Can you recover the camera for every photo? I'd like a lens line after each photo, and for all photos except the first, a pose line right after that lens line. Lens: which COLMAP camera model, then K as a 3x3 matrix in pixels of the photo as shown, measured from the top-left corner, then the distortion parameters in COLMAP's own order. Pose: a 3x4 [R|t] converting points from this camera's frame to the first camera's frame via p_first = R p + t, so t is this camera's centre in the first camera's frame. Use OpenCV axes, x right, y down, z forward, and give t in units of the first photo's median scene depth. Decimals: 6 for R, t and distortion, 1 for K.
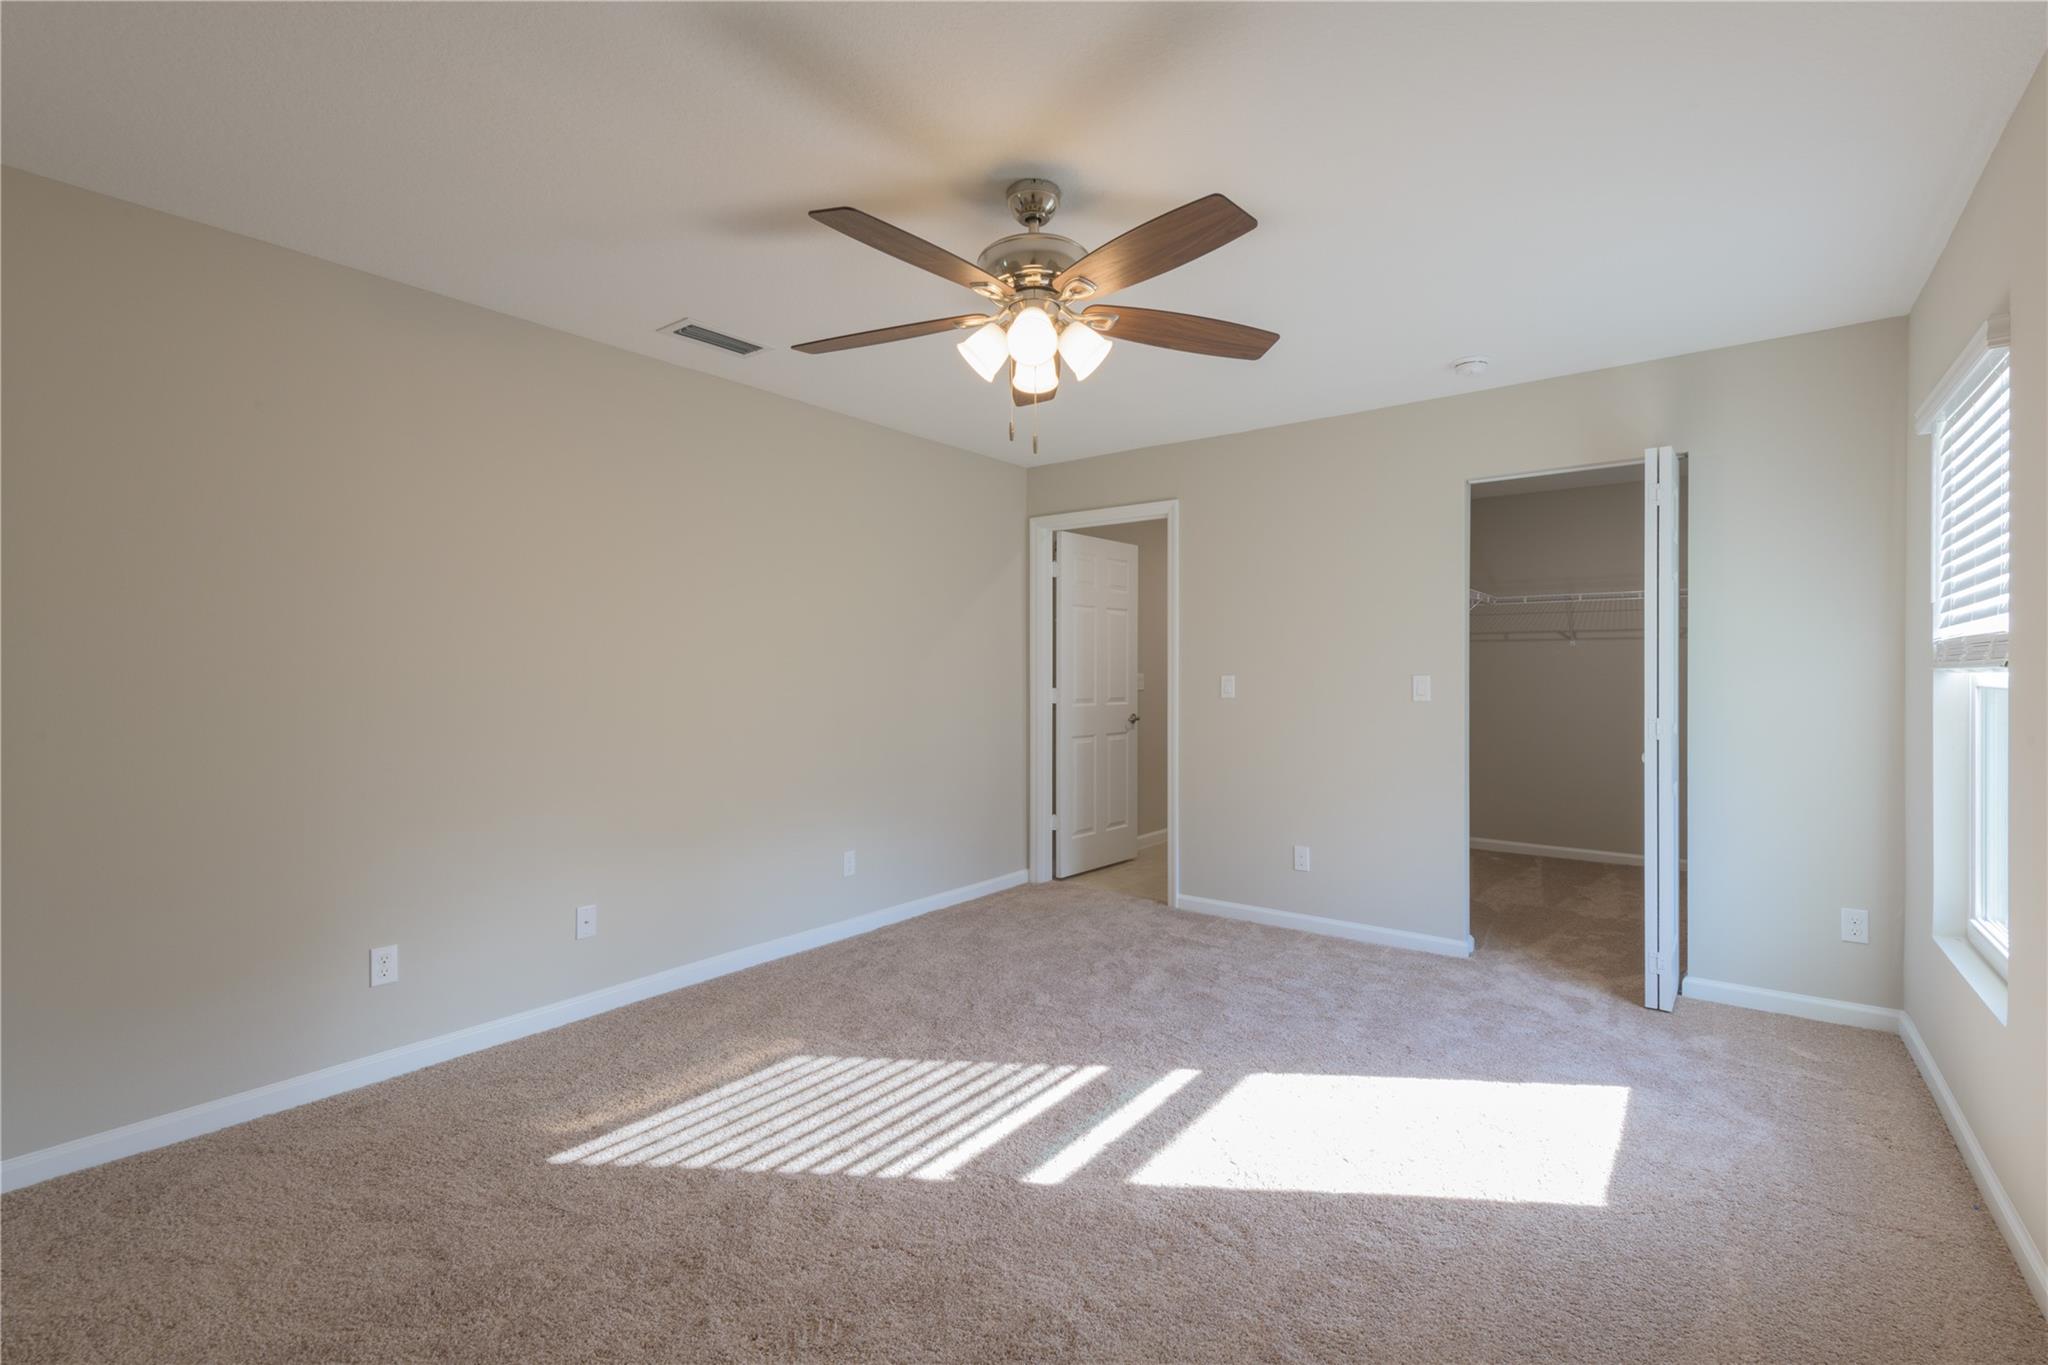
lens RADIAL K [[907.7, 0, 1016.3], [0, 907.7, 678.8], [0, 0, 1]] dist [0.015589, -0.000672]
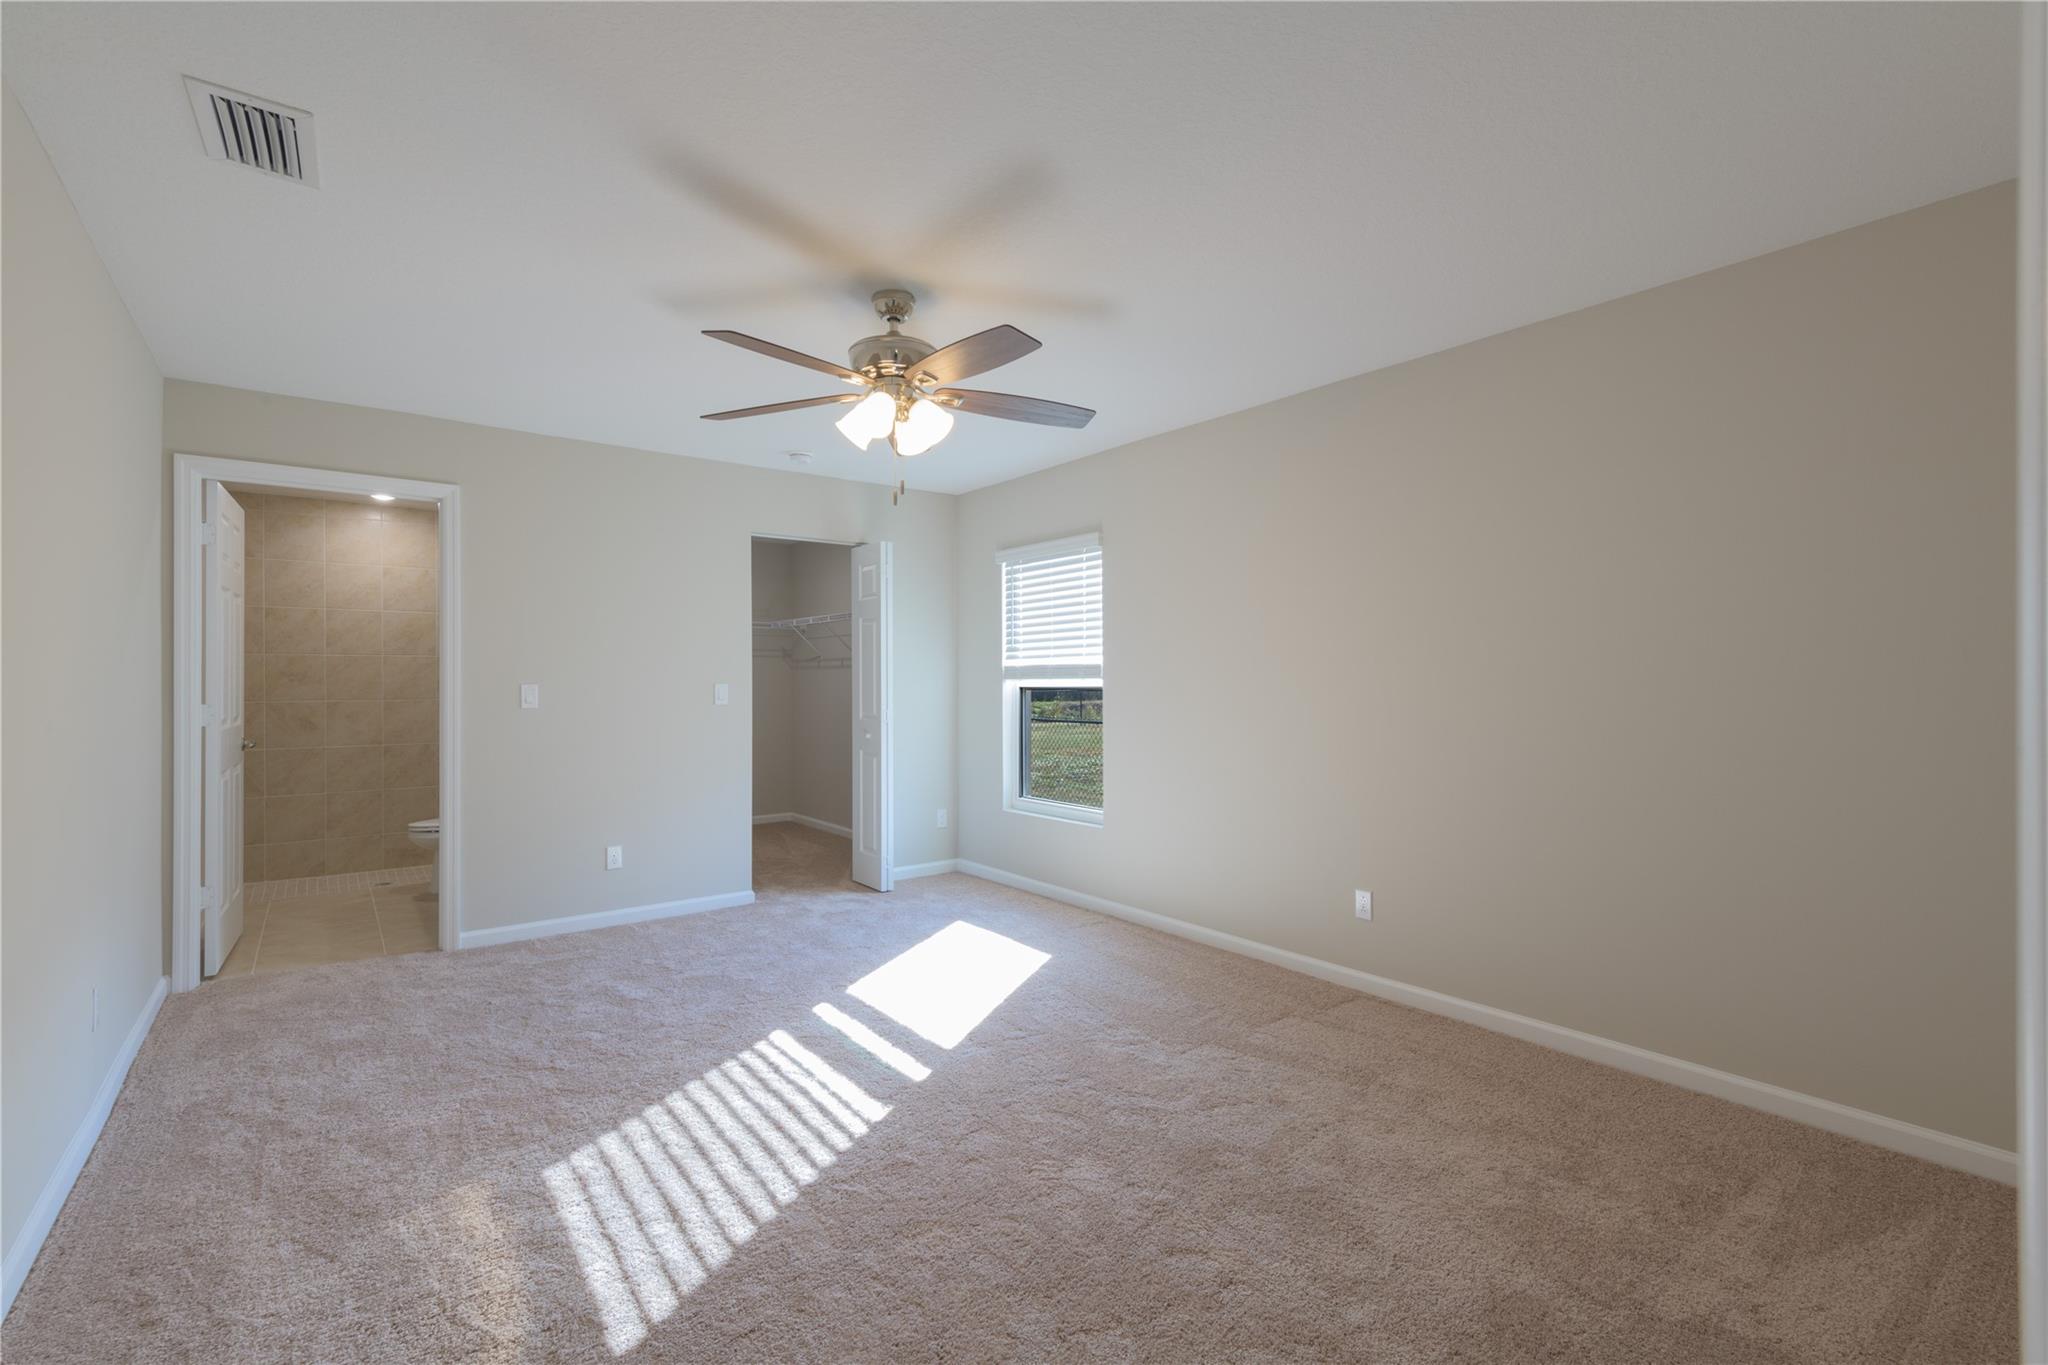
lens RADIAL K [[907.7, 0, 1030.1], [0, 907.7, 680.5], [0, 0, 1]] dist [0.015589, -0.000672]
pose [[0.261311, 0.002034, 0.965252, -0.719781], [0.007908, 0.999960, -0.004248, 0.000138], [-0.965222, 0.008744, 0.261285, 0.314989]]
